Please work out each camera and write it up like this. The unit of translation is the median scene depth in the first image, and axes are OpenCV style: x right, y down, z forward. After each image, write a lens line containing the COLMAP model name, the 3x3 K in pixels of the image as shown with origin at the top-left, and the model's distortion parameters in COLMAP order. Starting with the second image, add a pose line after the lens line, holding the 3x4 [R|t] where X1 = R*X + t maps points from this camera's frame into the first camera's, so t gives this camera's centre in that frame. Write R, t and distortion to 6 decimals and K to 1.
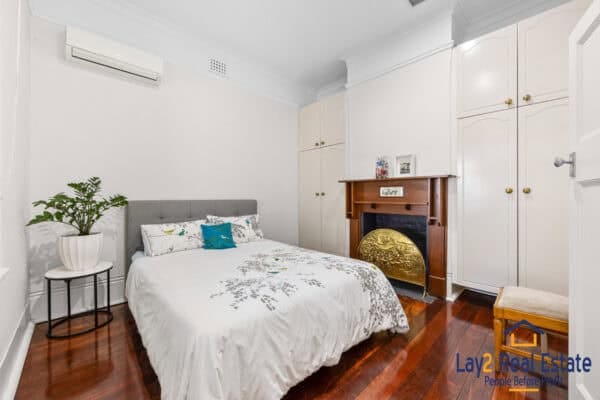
lens RADIAL K [[239.3, 0, 301.8], [0, 239.3, 201.0], [0, 0, 1]] dist [-0.003106, -0.000399]
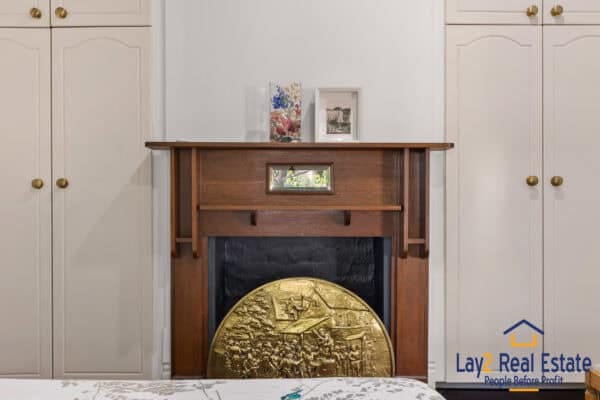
lens RADIAL K [[572.6, 0, 299.9], [0, 572.6, 195.9], [0, 0, 1]] dist [-0.000437, 0.000000]
pose [[0.690494, -0.002528, 0.723334, -0.292618], [0.011451, 0.999907, -0.007437, -0.004565], [-0.723248, 0.013418, 0.690458, 0.374438]]
